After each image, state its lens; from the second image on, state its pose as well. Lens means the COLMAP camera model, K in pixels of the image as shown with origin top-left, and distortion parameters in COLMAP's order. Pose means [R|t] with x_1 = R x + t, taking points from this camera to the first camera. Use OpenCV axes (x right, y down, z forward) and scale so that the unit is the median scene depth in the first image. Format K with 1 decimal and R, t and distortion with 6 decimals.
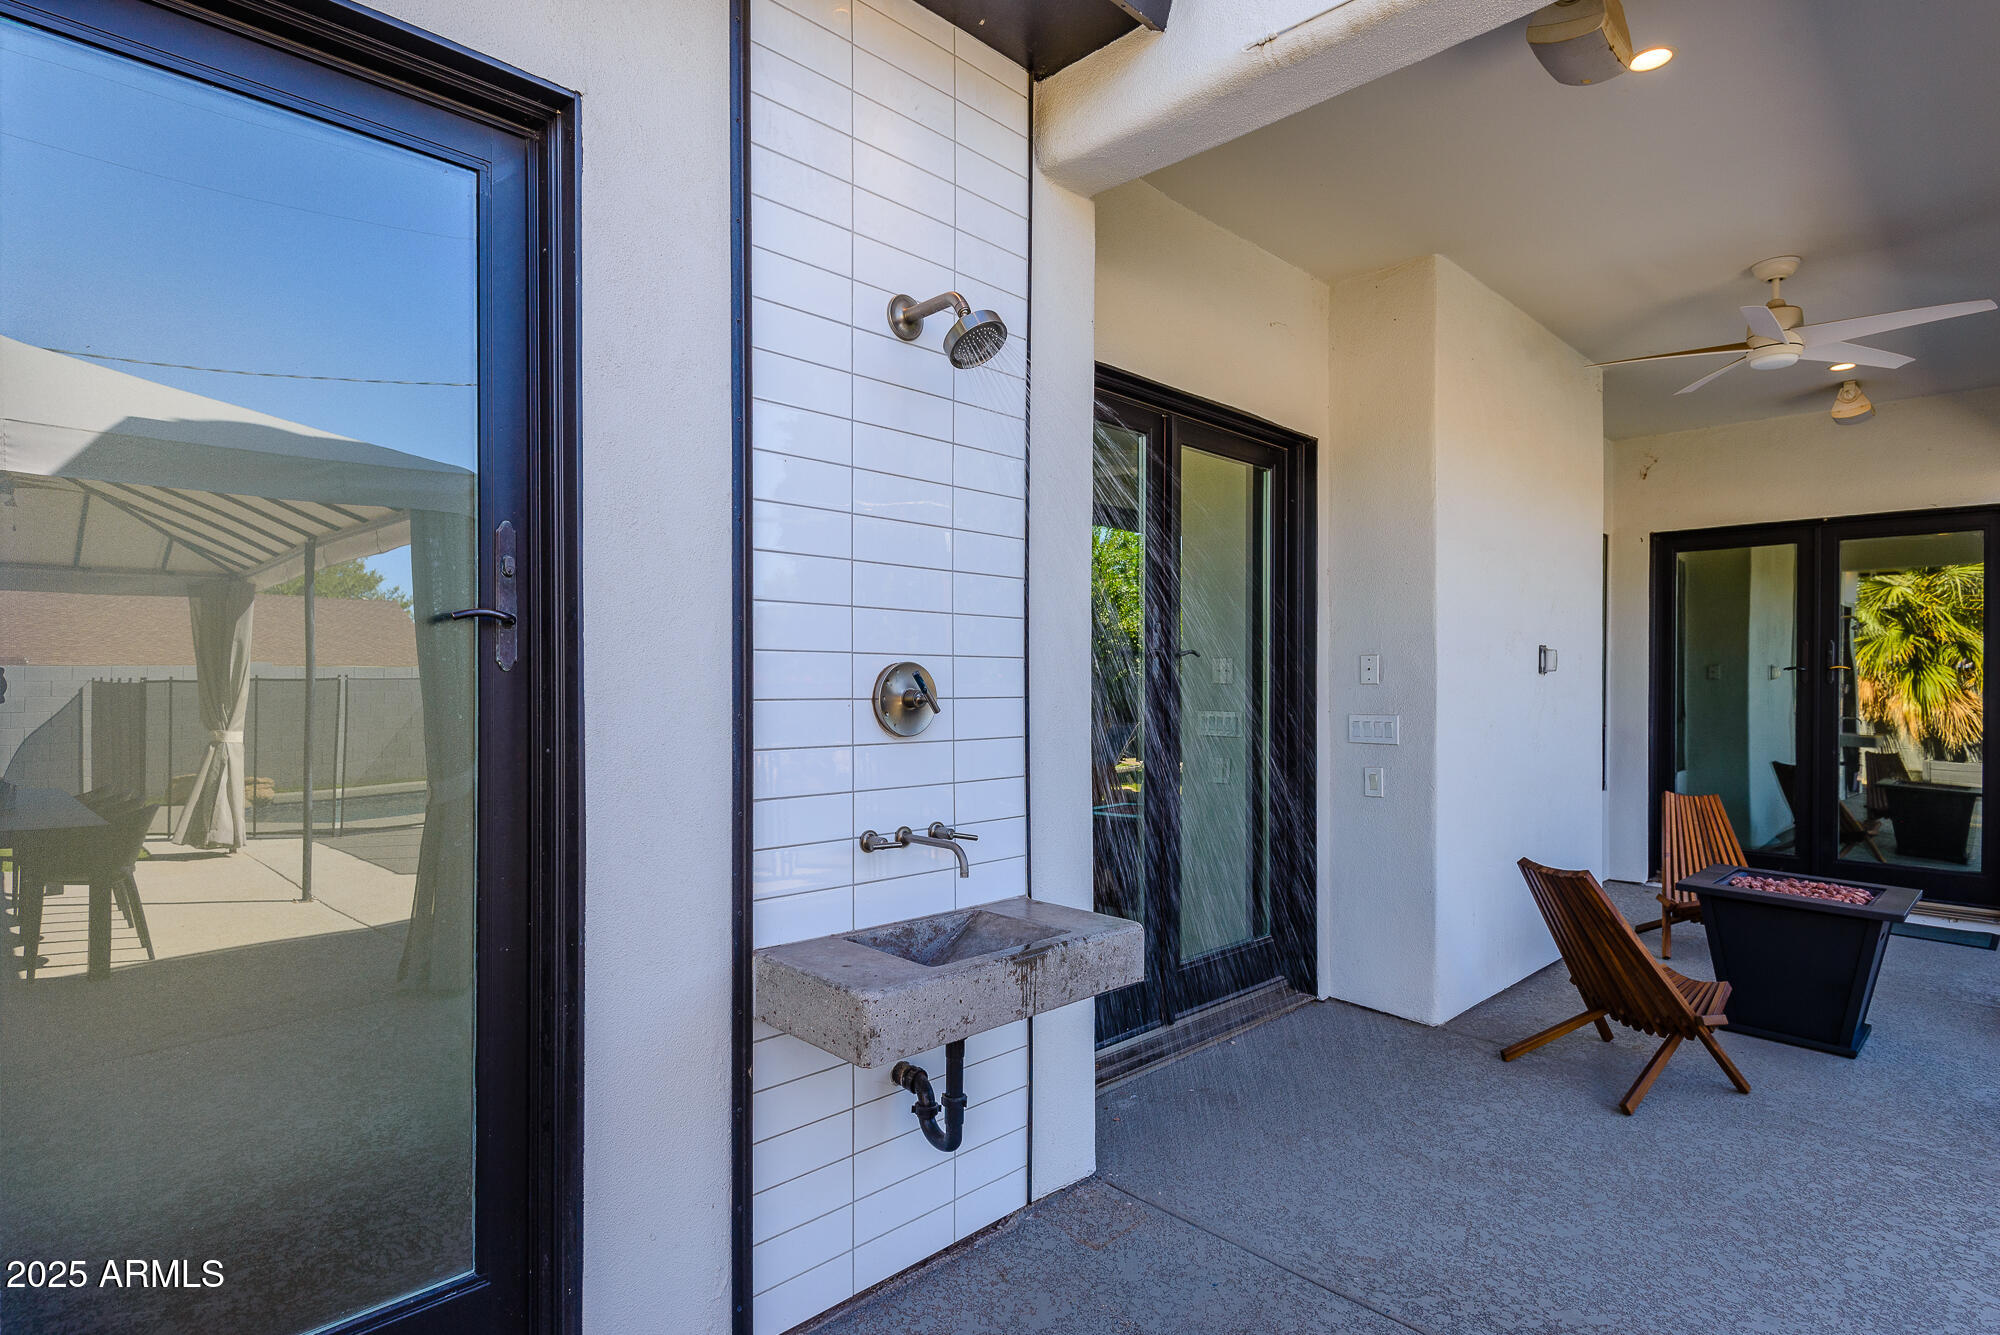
lens RADIAL K [[1018.8, 0, 994.0], [0, 1018.8, 672.5], [0, 0, 1]] dist [0.056884, 0.000214]
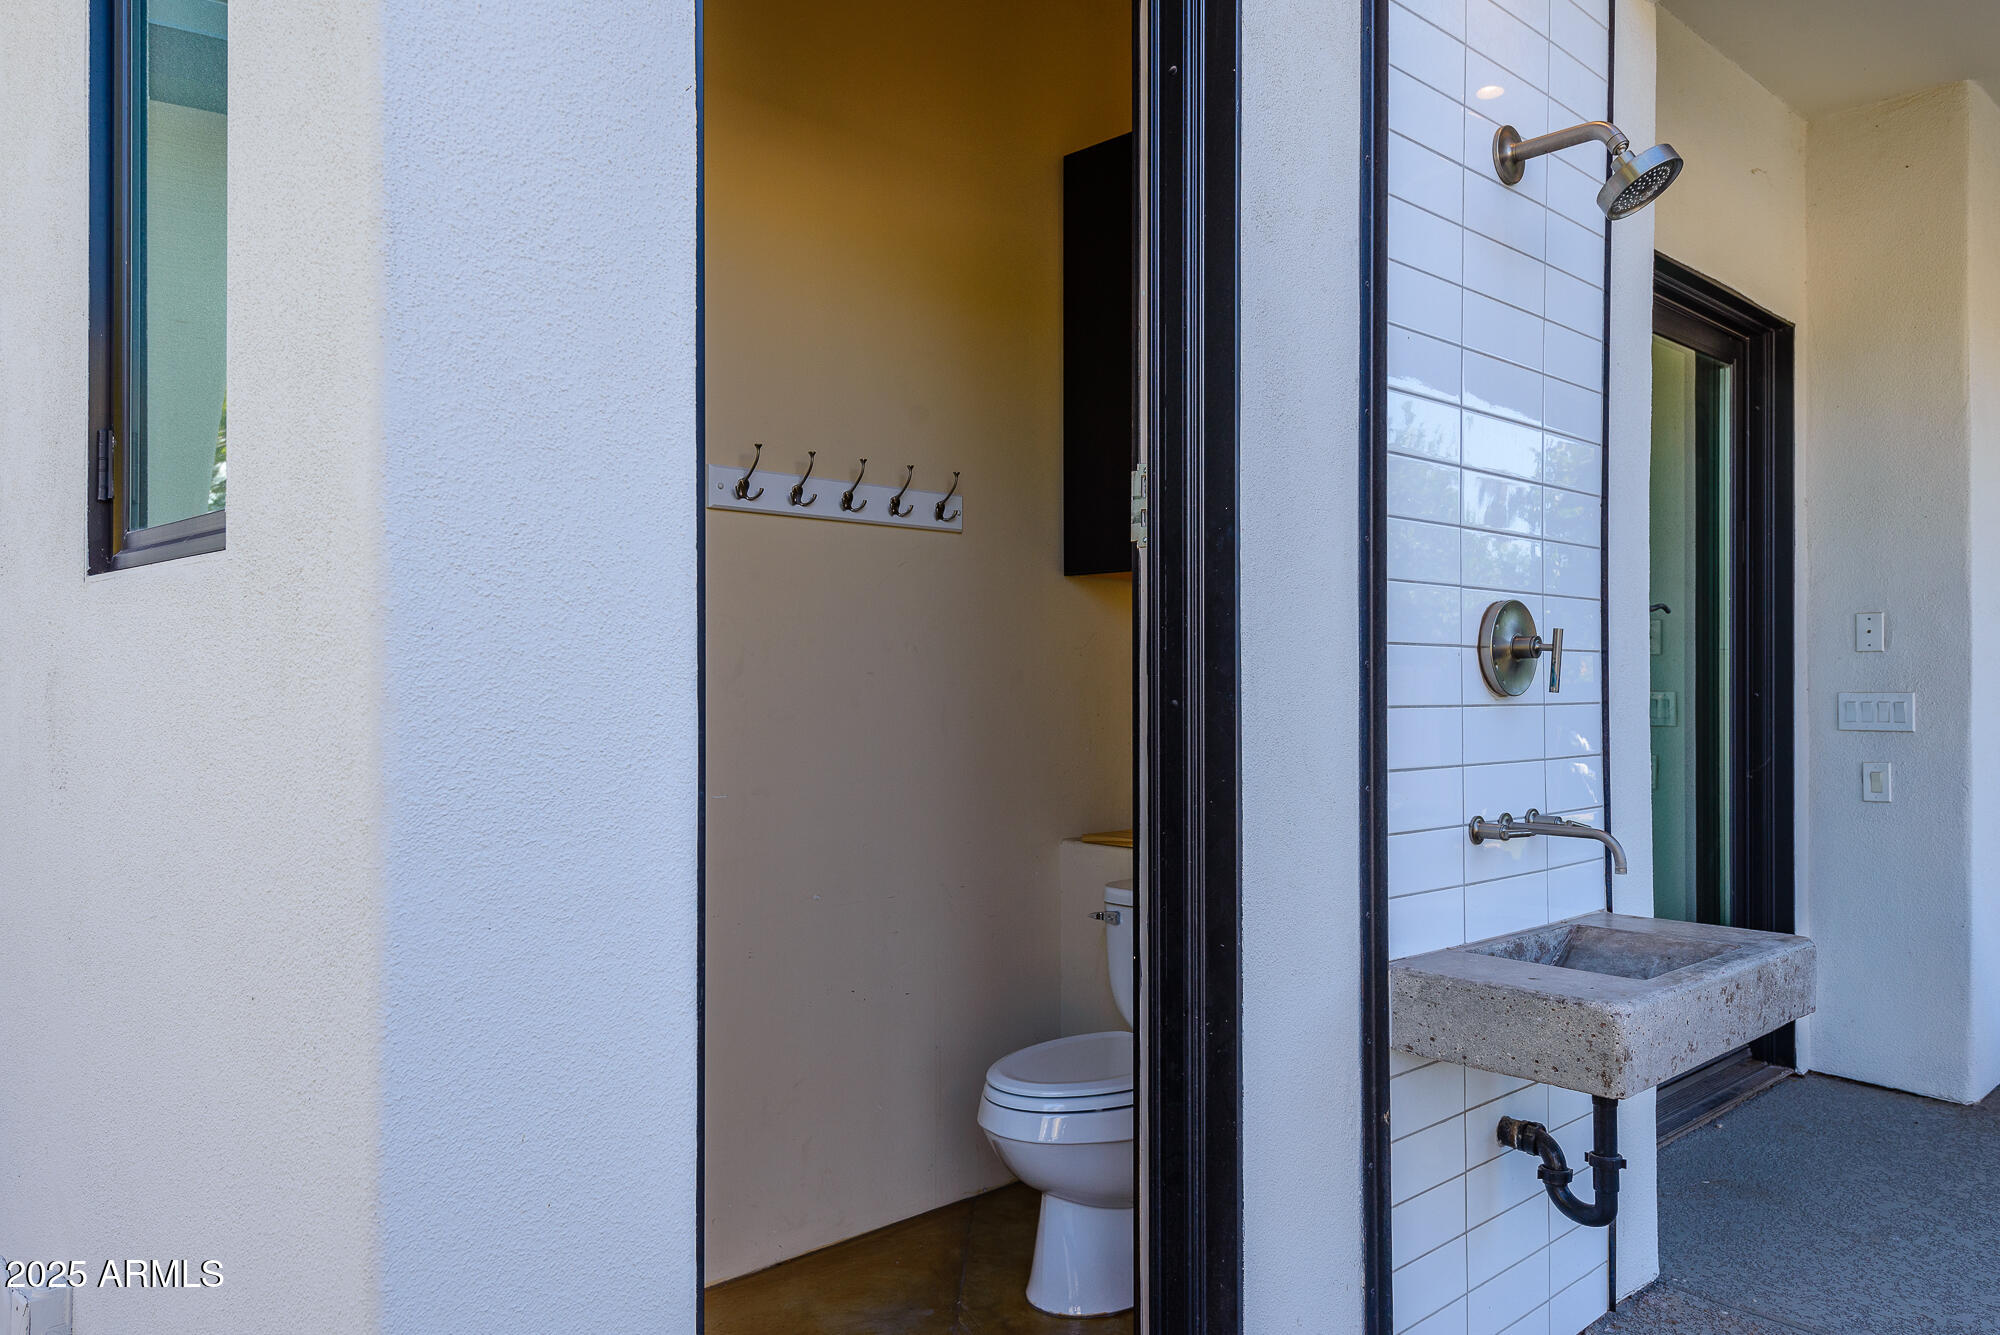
lens RADIAL K [[1457.7, 0, 1000.0], [0, 1457.7, 667.5], [0, 0, 1]] dist [0.048492, -0.007139]
pose [[0.999435, -0.000729, 0.033613, -0.513188], [0.000871, 0.999991, -0.004200, 0.045482], [-0.033610, 0.004227, 0.999426, -0.098186]]
